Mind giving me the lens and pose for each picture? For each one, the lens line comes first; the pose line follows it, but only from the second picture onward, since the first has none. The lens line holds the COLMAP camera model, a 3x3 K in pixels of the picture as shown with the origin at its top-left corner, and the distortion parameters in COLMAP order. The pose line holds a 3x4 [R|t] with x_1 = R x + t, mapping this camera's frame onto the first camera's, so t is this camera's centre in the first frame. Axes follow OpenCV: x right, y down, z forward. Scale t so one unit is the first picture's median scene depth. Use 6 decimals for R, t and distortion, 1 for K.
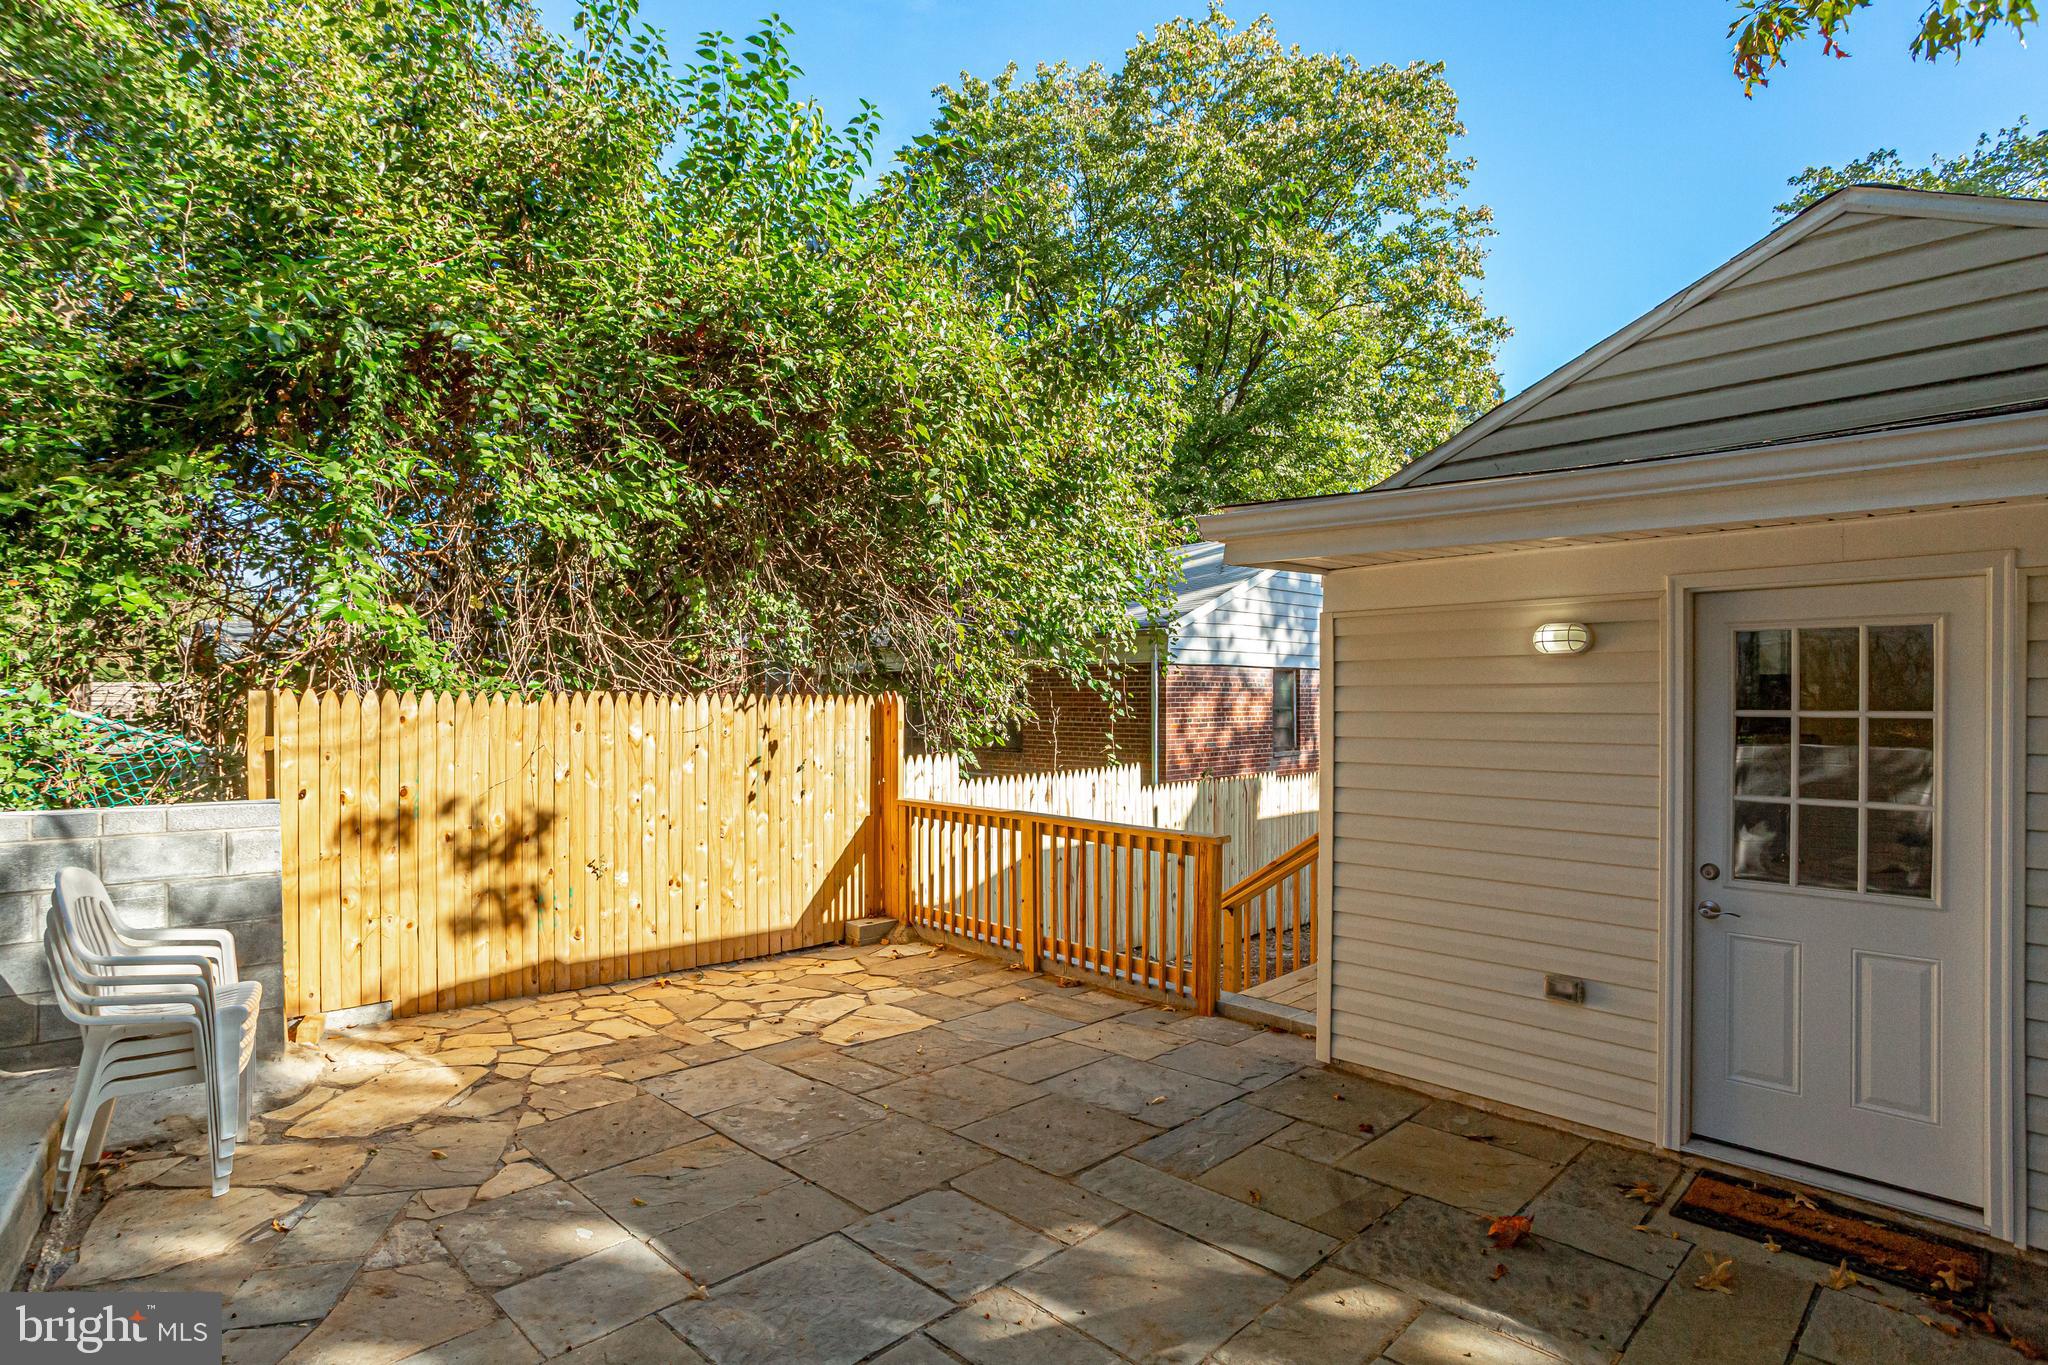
lens RADIAL K [[1024.7, 0, 1022.2], [0, 1024.7, 756.2], [0, 0, 1]] dist [-0.051469, 0.023027]
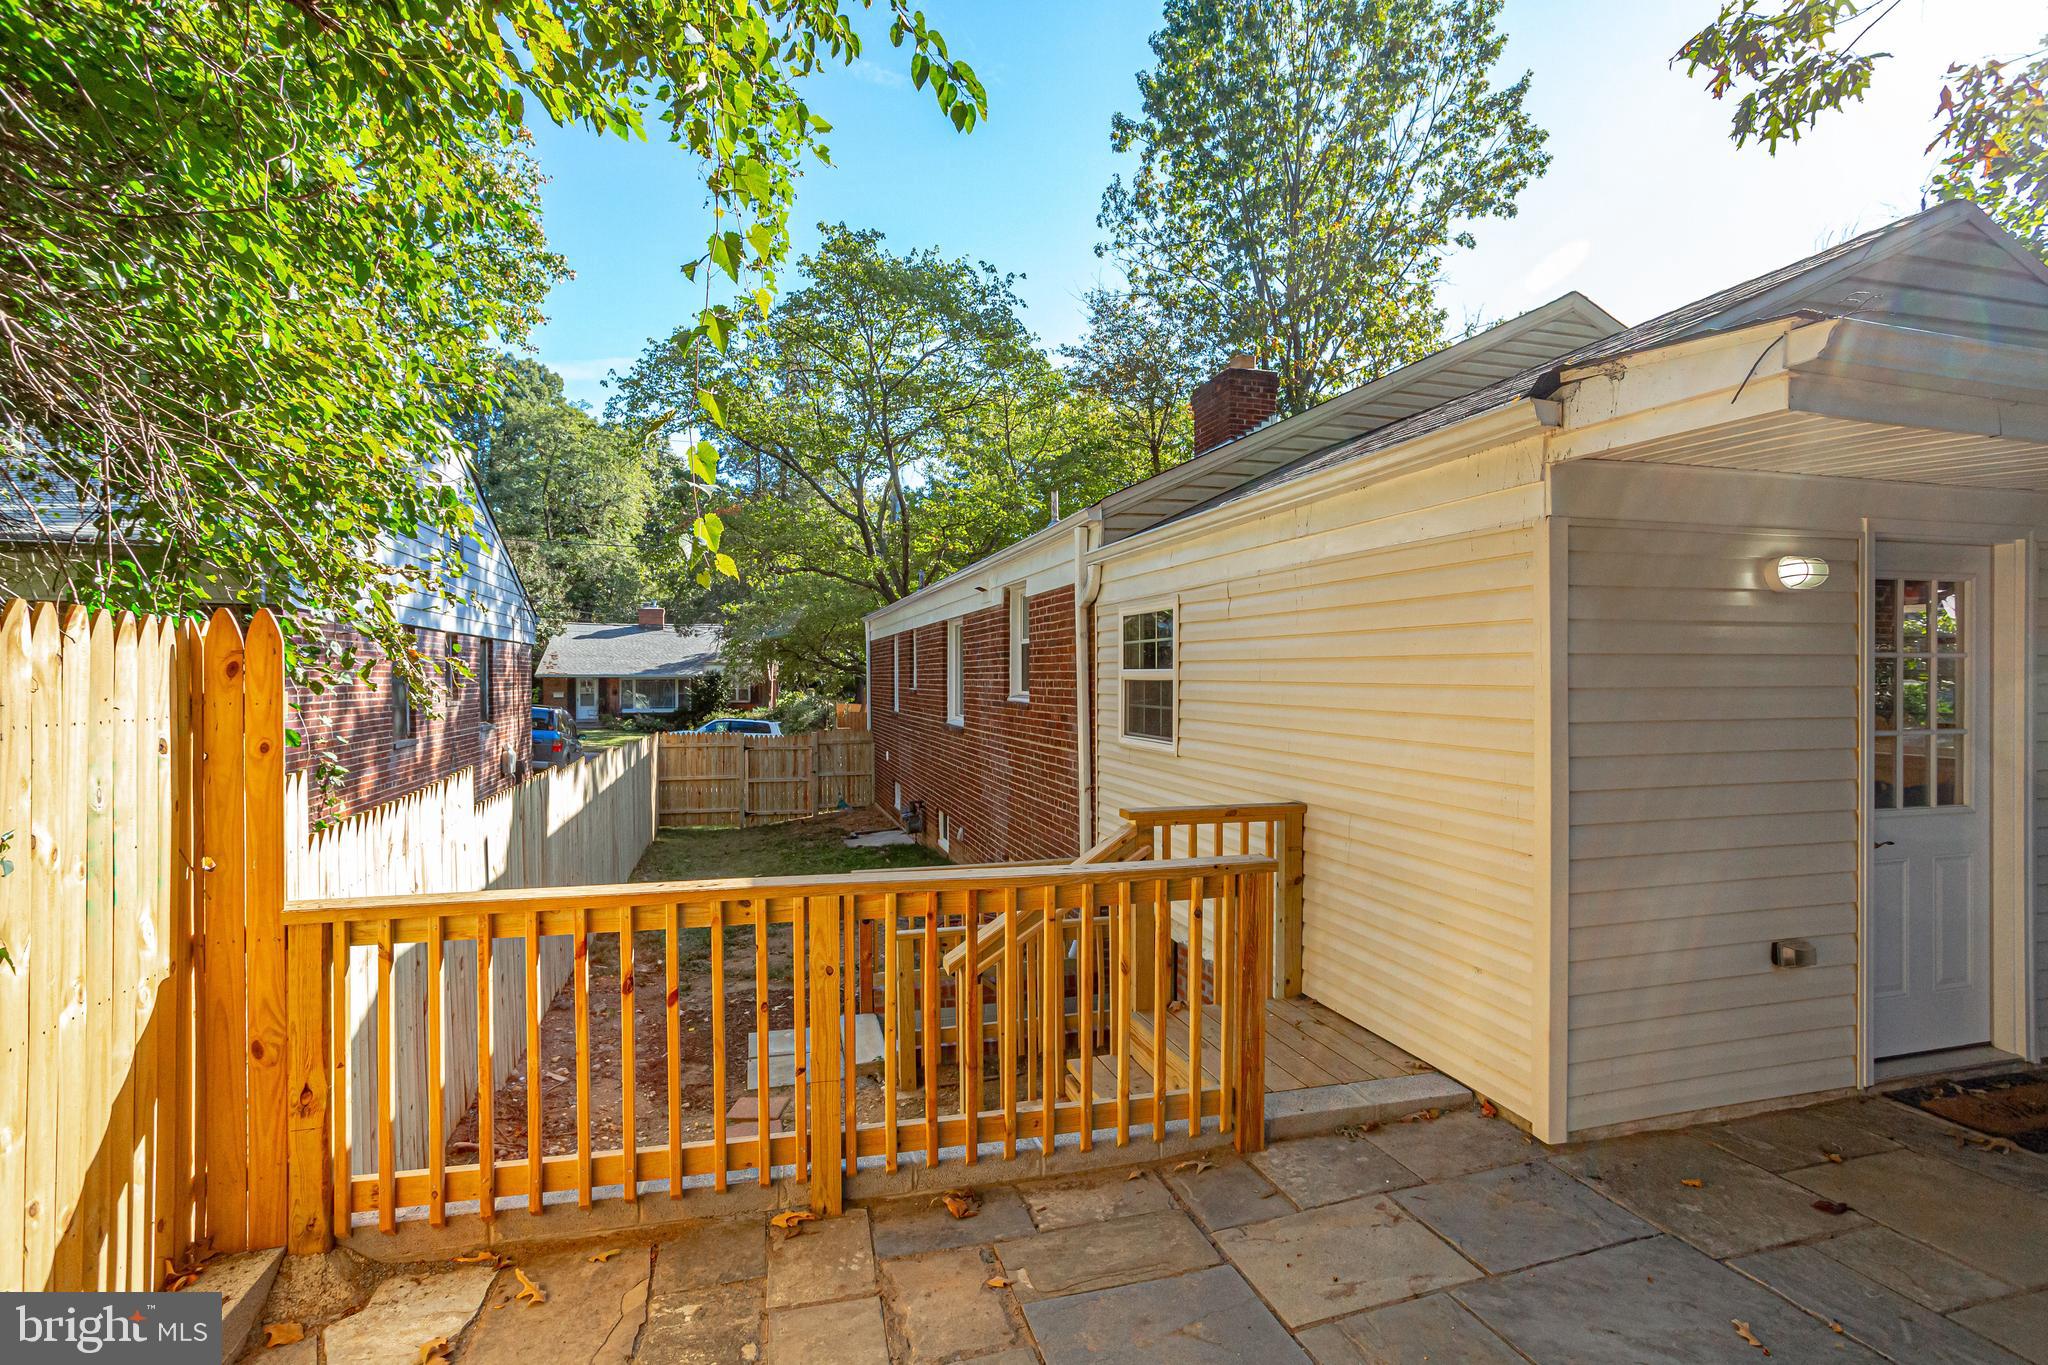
lens RADIAL K [[982.8, 0, 1024.0], [0, 982.8, 682.5], [0, 0, 1]] dist [-0.031112, 0.018742]
pose [[0.480279, -0.007215, 0.877086, -0.347869], [0.049478, 0.998597, -0.018879, -0.020687], [-0.875719, 0.052464, 0.479962, 0.711376]]
